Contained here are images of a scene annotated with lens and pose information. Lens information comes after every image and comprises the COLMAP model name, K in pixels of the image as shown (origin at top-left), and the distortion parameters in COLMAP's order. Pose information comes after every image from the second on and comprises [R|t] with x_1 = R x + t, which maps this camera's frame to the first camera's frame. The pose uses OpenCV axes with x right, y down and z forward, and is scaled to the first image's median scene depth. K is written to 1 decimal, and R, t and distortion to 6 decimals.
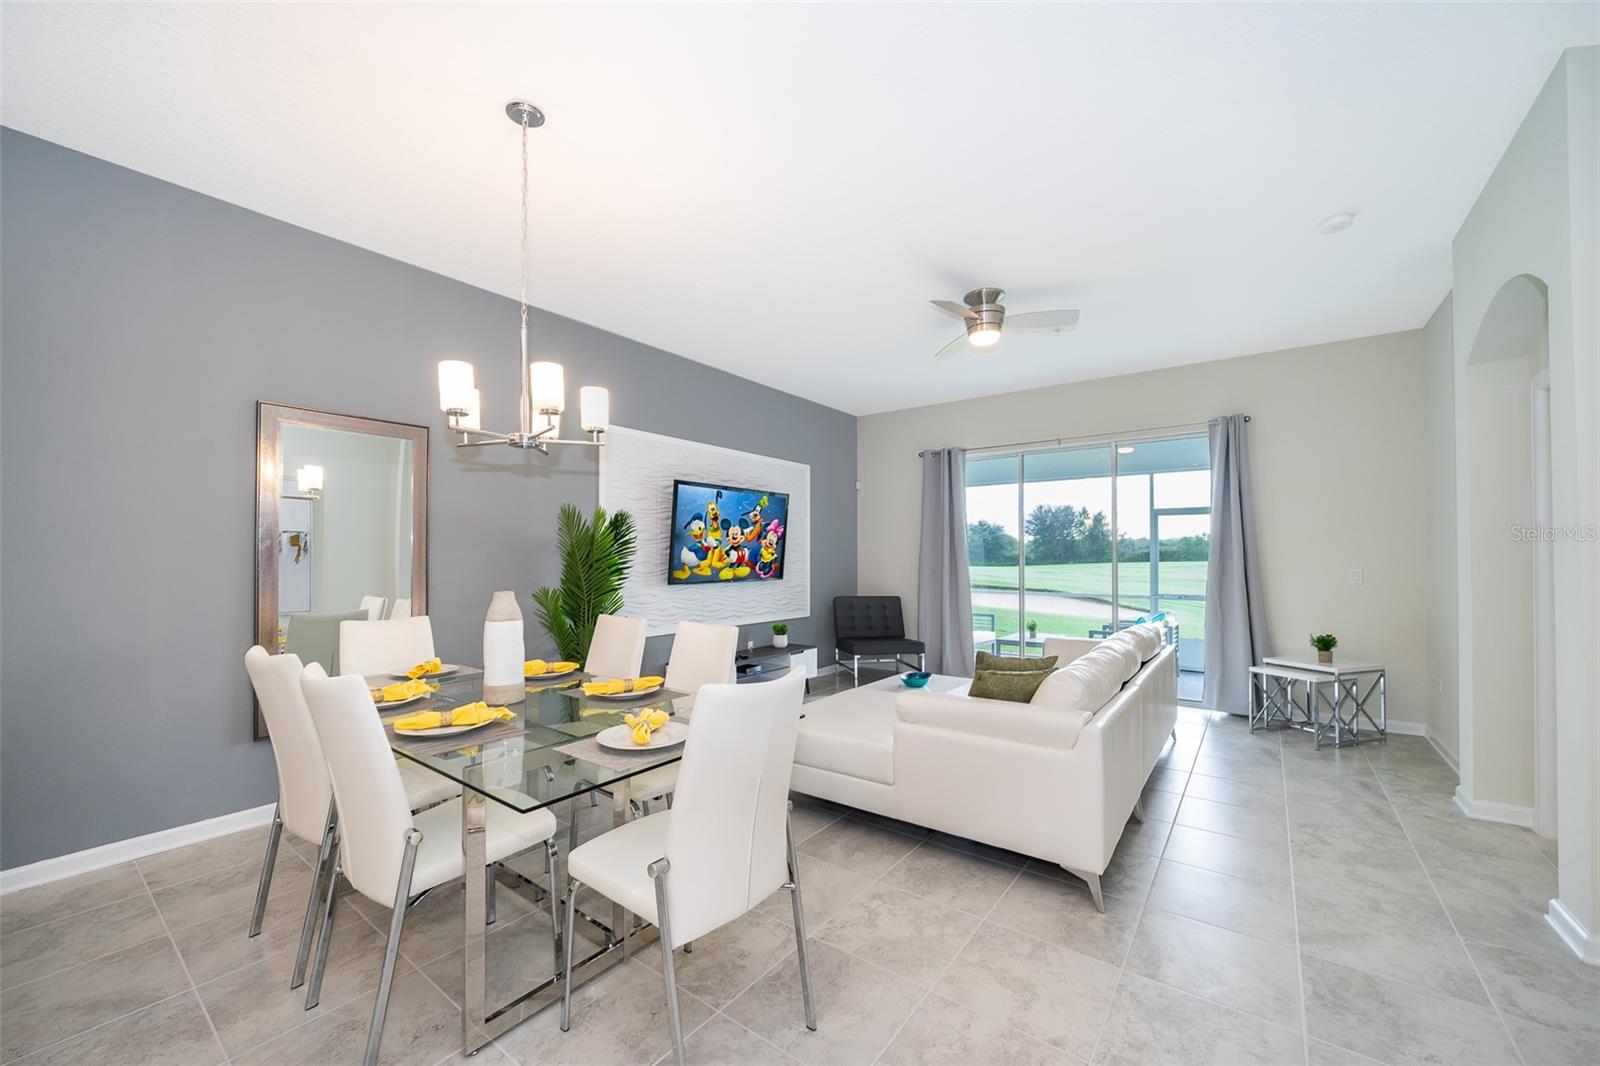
lens RADIAL K [[614.8, 0, 801.2], [0, 614.8, 552.9], [0, 0, 1]] dist [-0.001030, -0.000069]
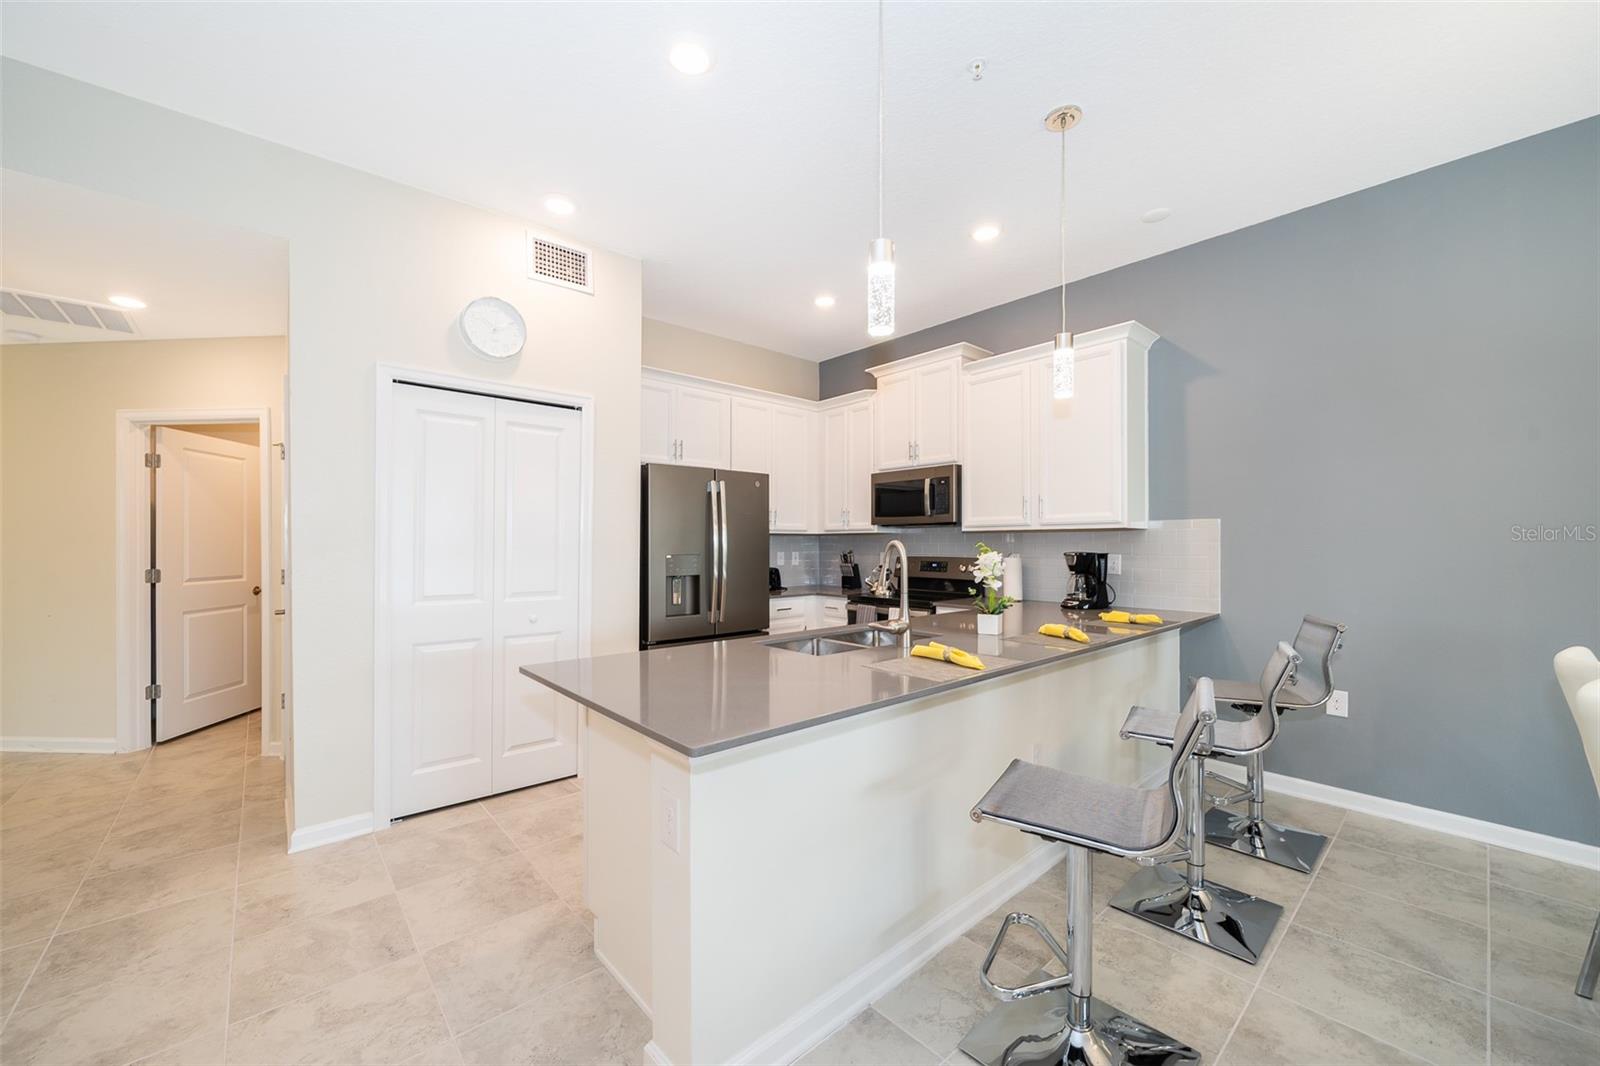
lens RADIAL K [[609.7, 0, 800.0], [0, 609.7, 533.0], [0, 0, 1]] dist [0.017578, -0.005010]
pose [[-0.208490, -0.009070, -0.977982, 0.046953], [0.007916, 0.999909, -0.010961, 0.000346], [0.977992, -0.010027, -0.208399, 0.047664]]
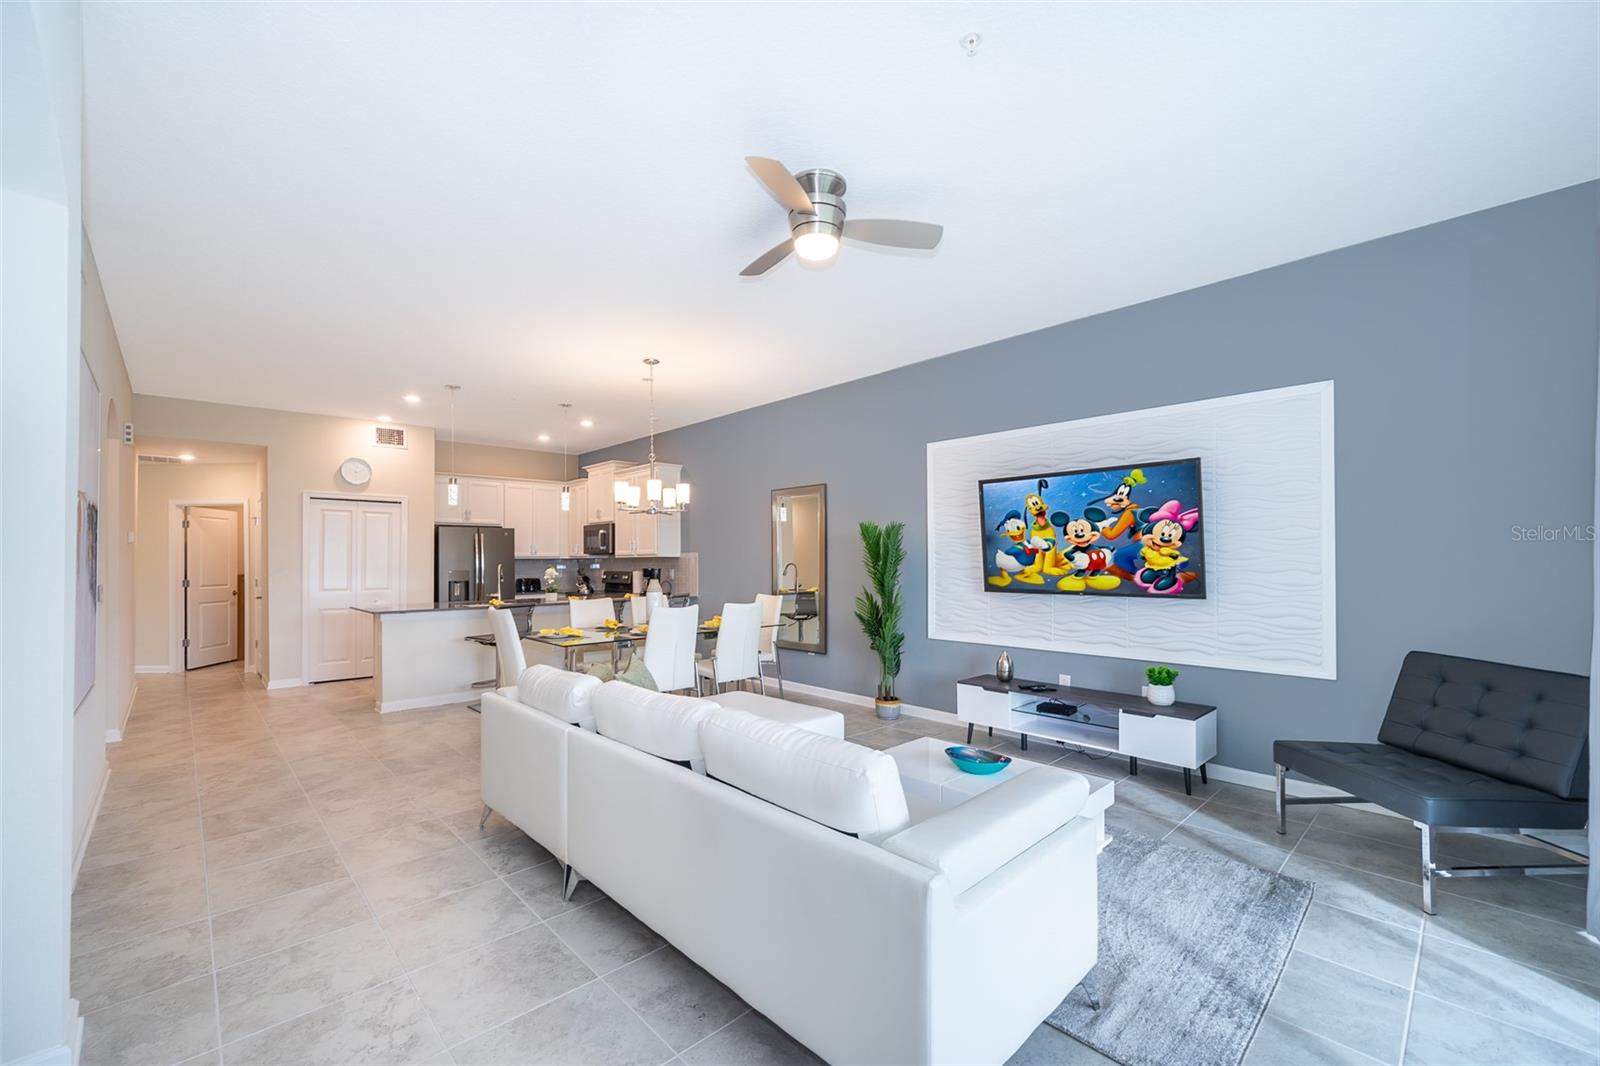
lens RADIAL K [[648.5, 0, 774.1], [0, 648.5, 549.2], [0, 0, 1]] dist [0.024985, 0.000052]
pose [[-0.195295, -0.012745, -0.980662, 0.764820], [0.012827, 0.999797, -0.015548, -0.000666], [0.980661, -0.015615, -0.195092, 0.819413]]
